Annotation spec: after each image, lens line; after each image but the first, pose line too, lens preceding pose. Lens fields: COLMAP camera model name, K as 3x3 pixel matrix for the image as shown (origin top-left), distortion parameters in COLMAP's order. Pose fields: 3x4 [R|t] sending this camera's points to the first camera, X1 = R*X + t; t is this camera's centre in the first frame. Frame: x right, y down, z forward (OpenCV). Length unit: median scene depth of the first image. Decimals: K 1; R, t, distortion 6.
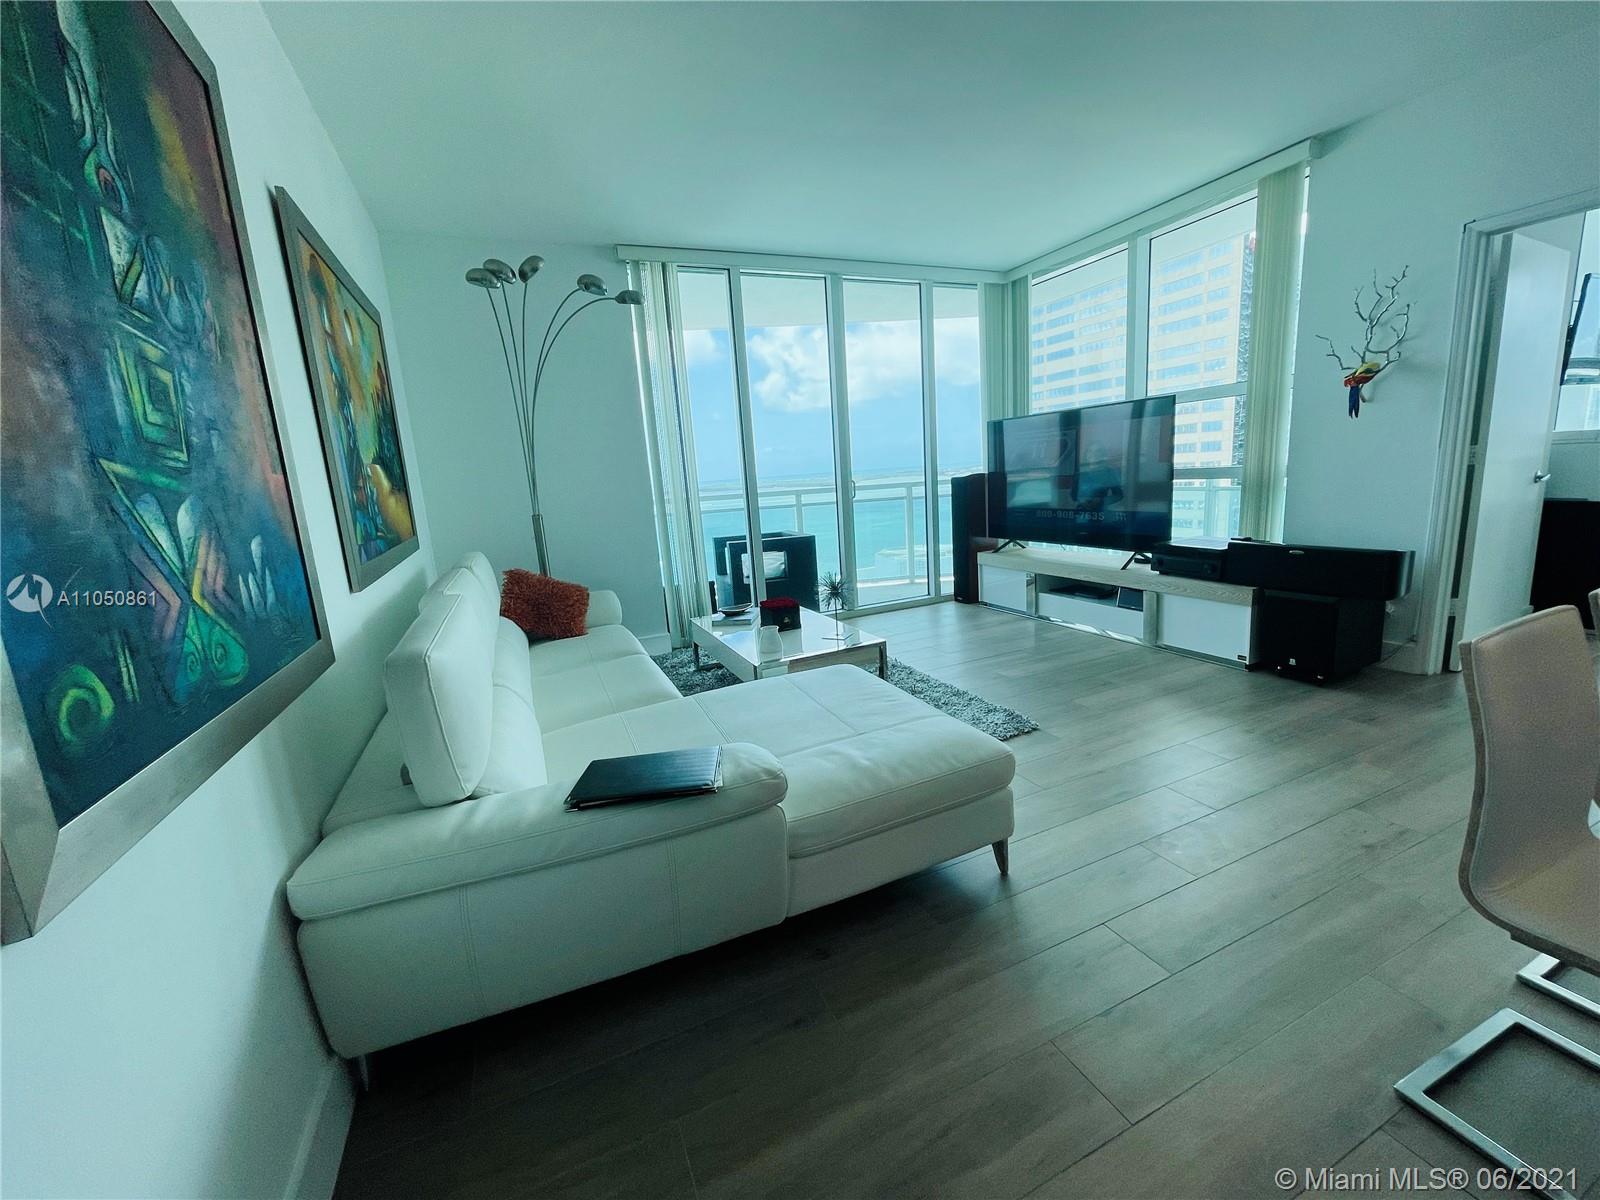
lens RADIAL K [[641.1, 0, 798.1], [0, 641.1, 594.1], [0, 0, 1]] dist [-0.004353, 0.000303]
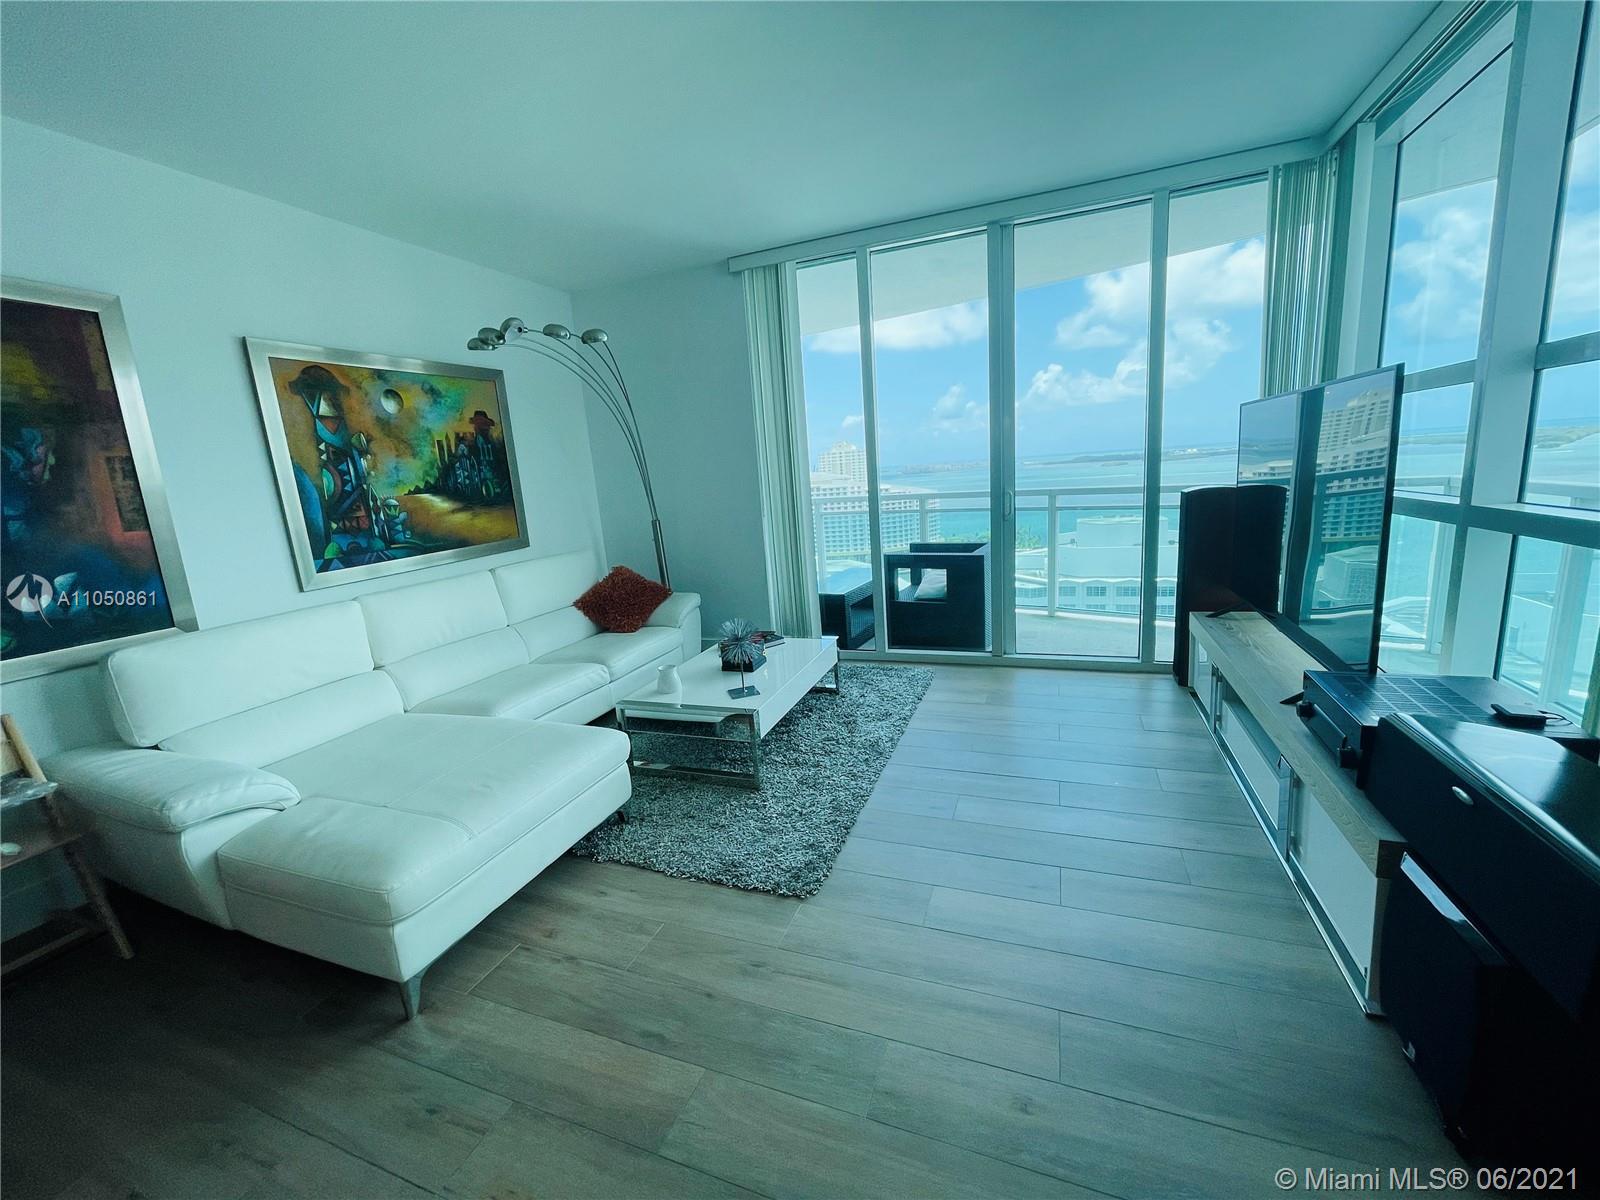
lens RADIAL K [[641.1, 0, 803.9], [0, 641.1, 592.6], [0, 0, 1]] dist [-0.004353, 0.000303]
pose [[0.711247, 0.152783, -0.686138, 0.743983], [-0.111354, 0.988258, 0.104627, -0.181567], [0.694066, 0.001989, 0.719908, 0.451595]]
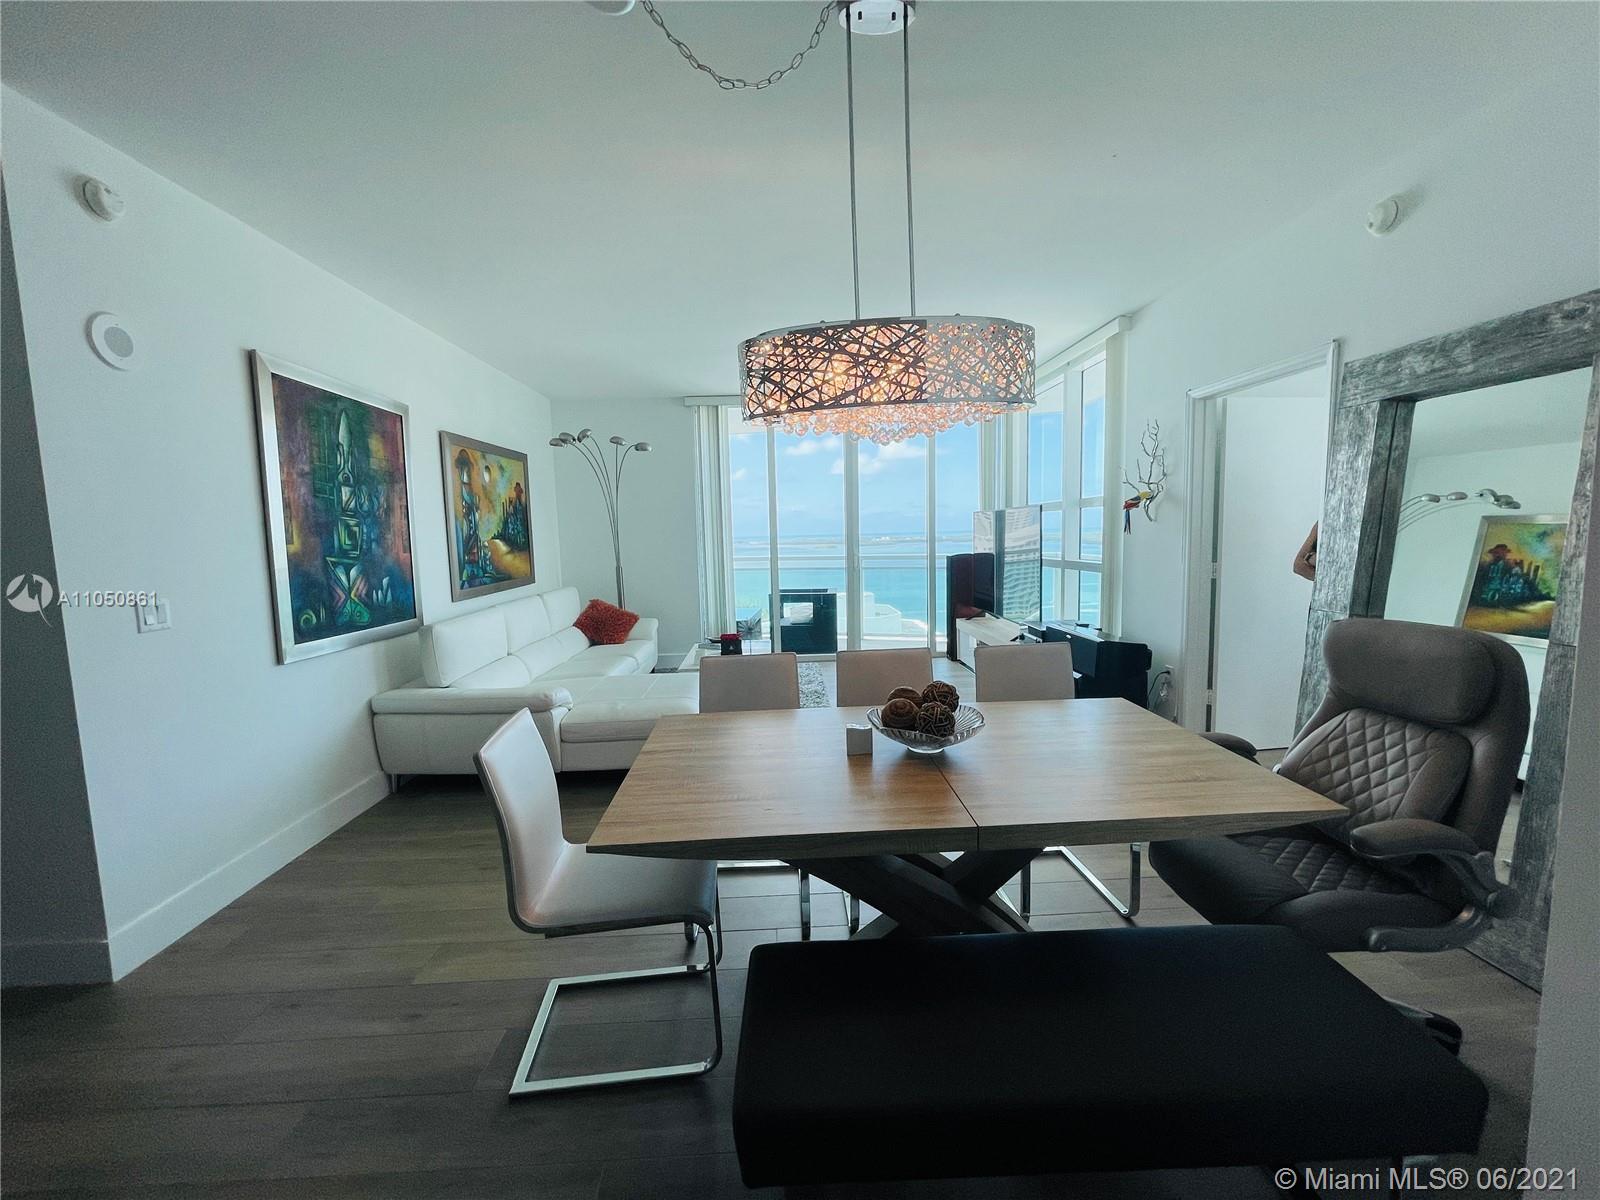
lens RADIAL K [[641.1, 0, 796.0], [0, 641.1, 599.2], [0, 0, 1]] dist [-0.004353, 0.000303]
pose [[0.926539, 0.084166, -0.366664, 0.739464], [-0.108398, 0.993044, -0.045966, -0.023471], [0.360244, 0.082335, 0.929217, -0.383133]]
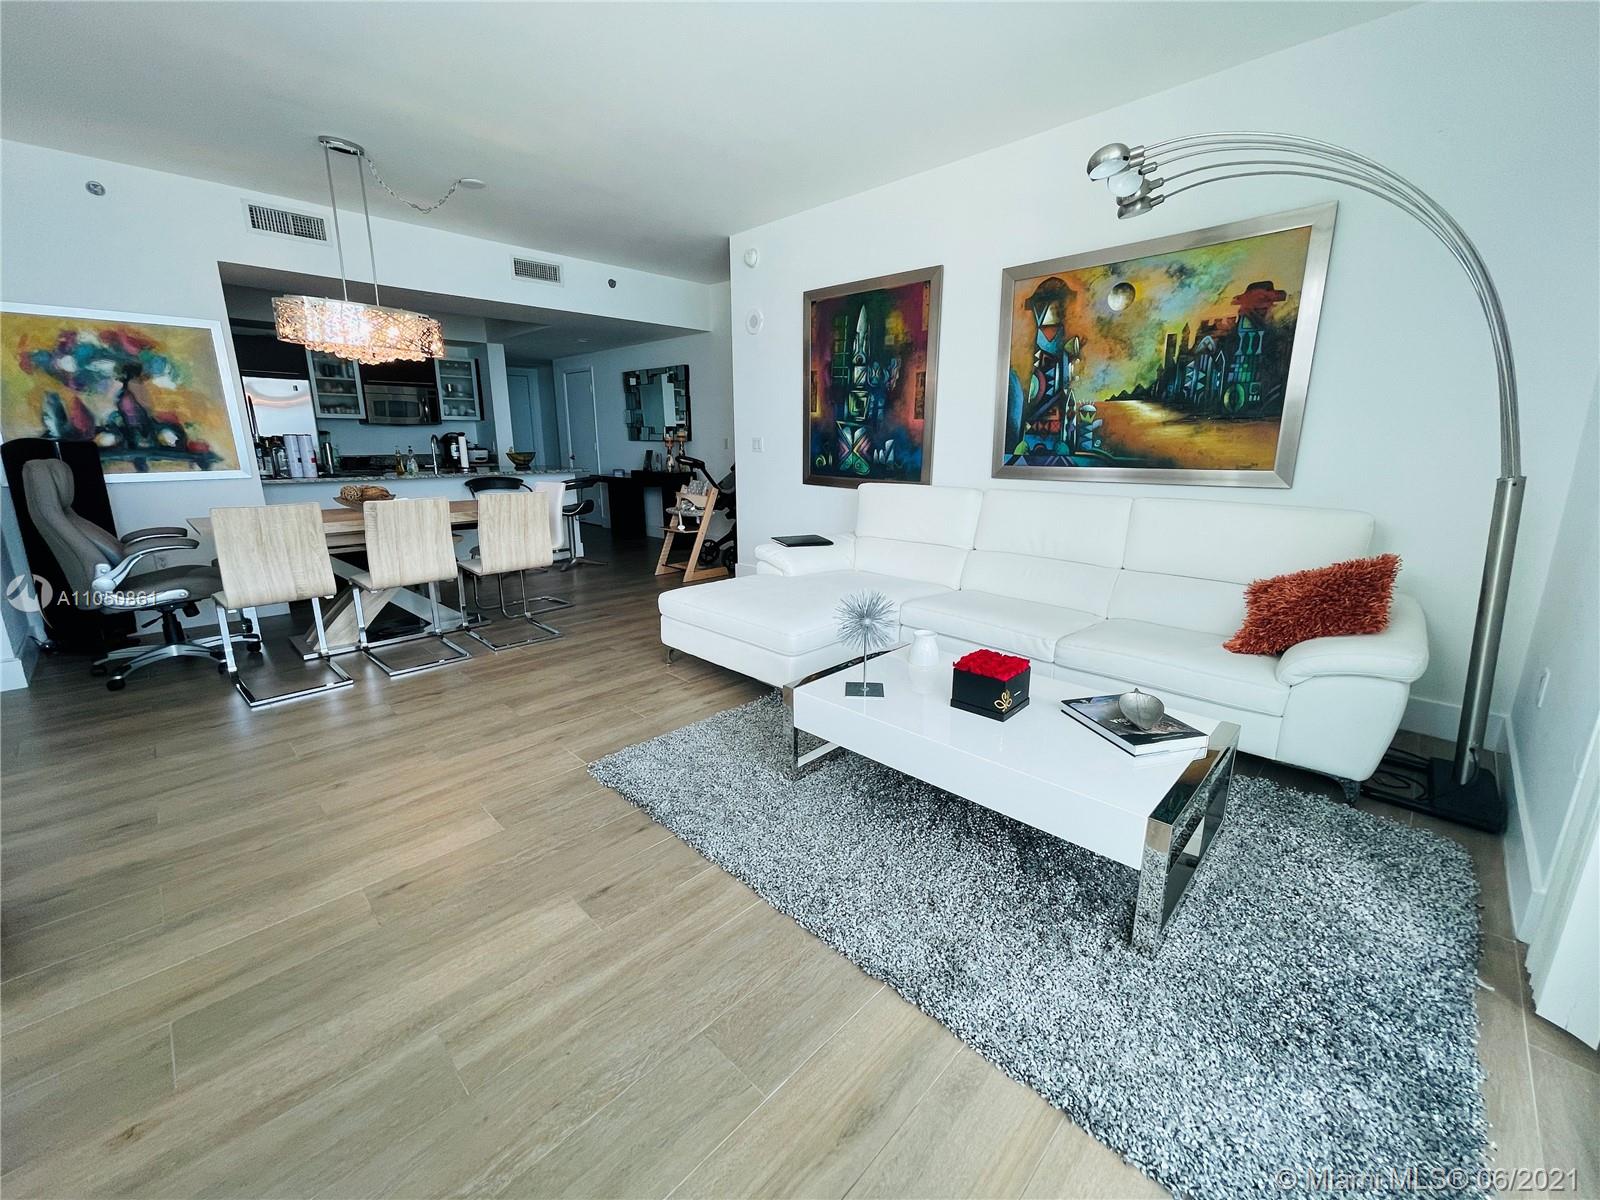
lens RADIAL K [[641.1, 0, 800.4], [0, 641.1, 593.5], [0, 0, 1]] dist [-0.004353, 0.000303]
pose [[-0.924831, 0.153875, -0.347866, 0.347863], [-0.008489, 0.905948, 0.423304, -0.306756], [0.380284, 0.394438, -0.836542, 1.556521]]
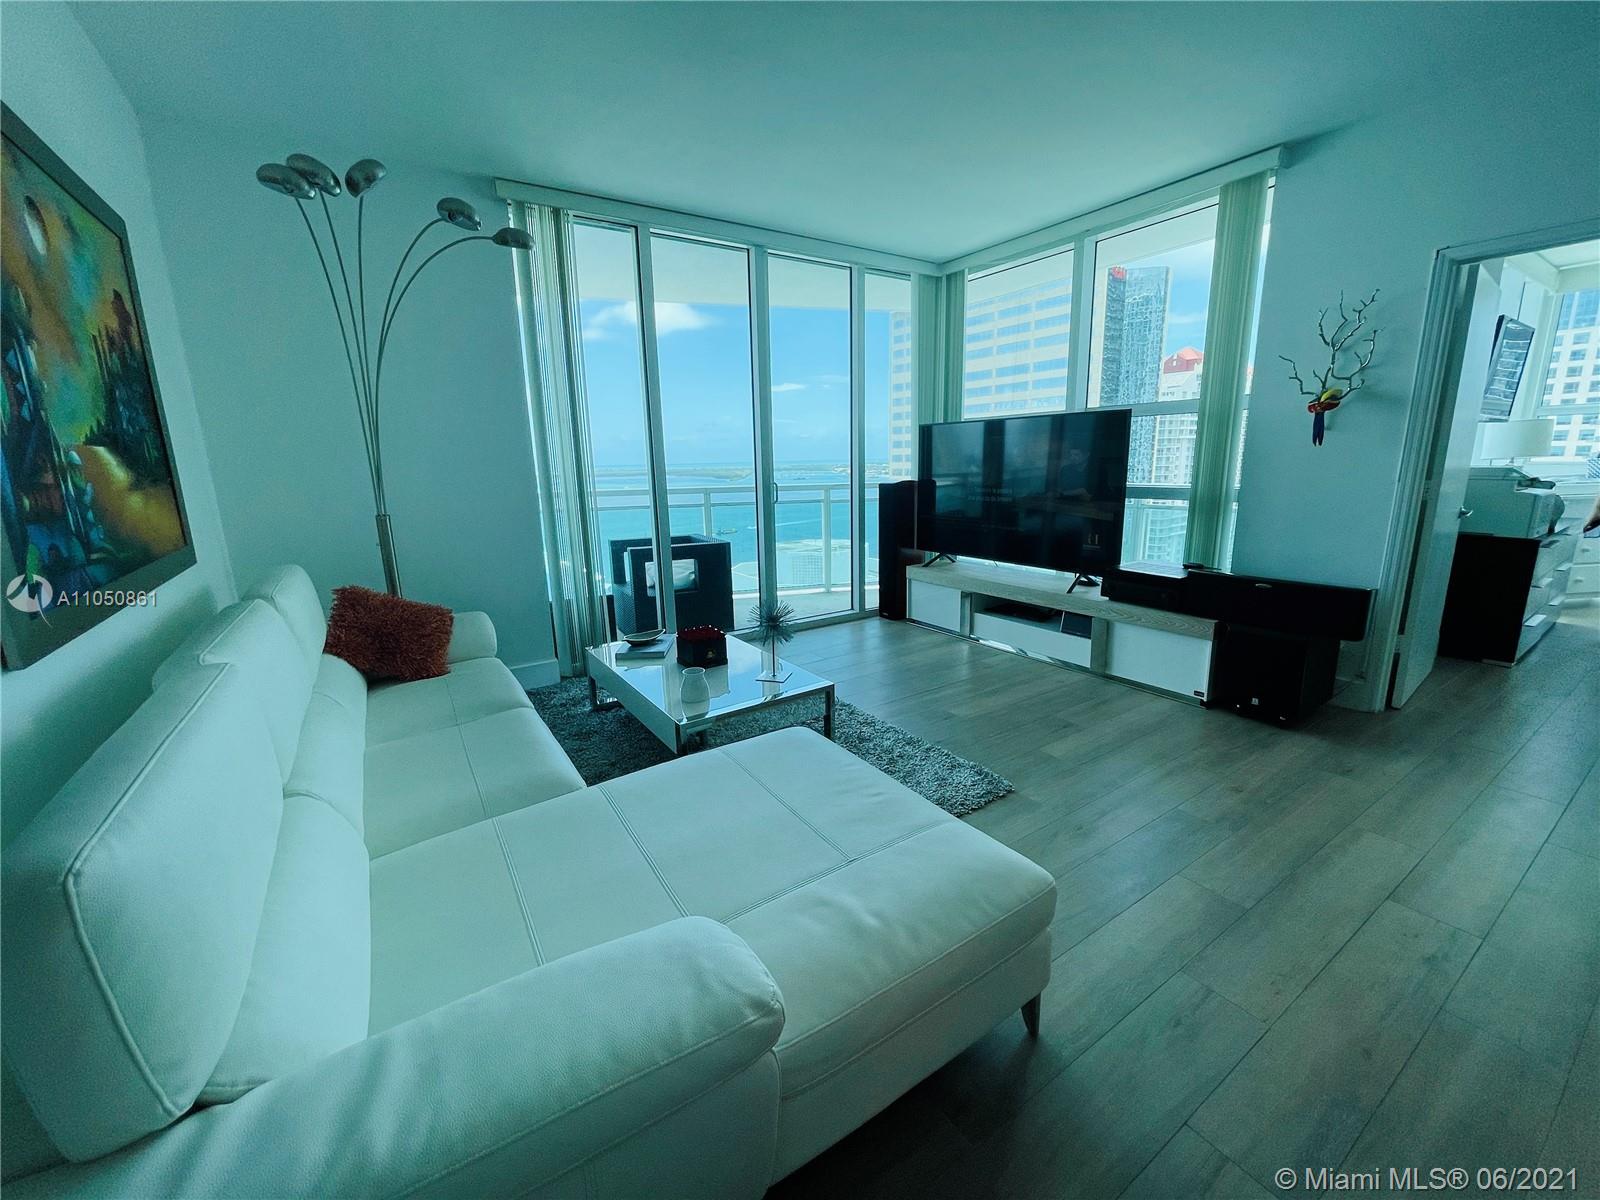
lens RADIAL K [[641.1, 0, 799.1], [0, 641.1, 595.3], [0, 0, 1]] dist [-0.004353, 0.000303]
pose [[0.985203, 0.010766, 0.171055, -0.053192], [-0.013273, 0.999821, 0.013517, -0.054986], [-0.170879, -0.015588, 0.985169, 0.188865]]
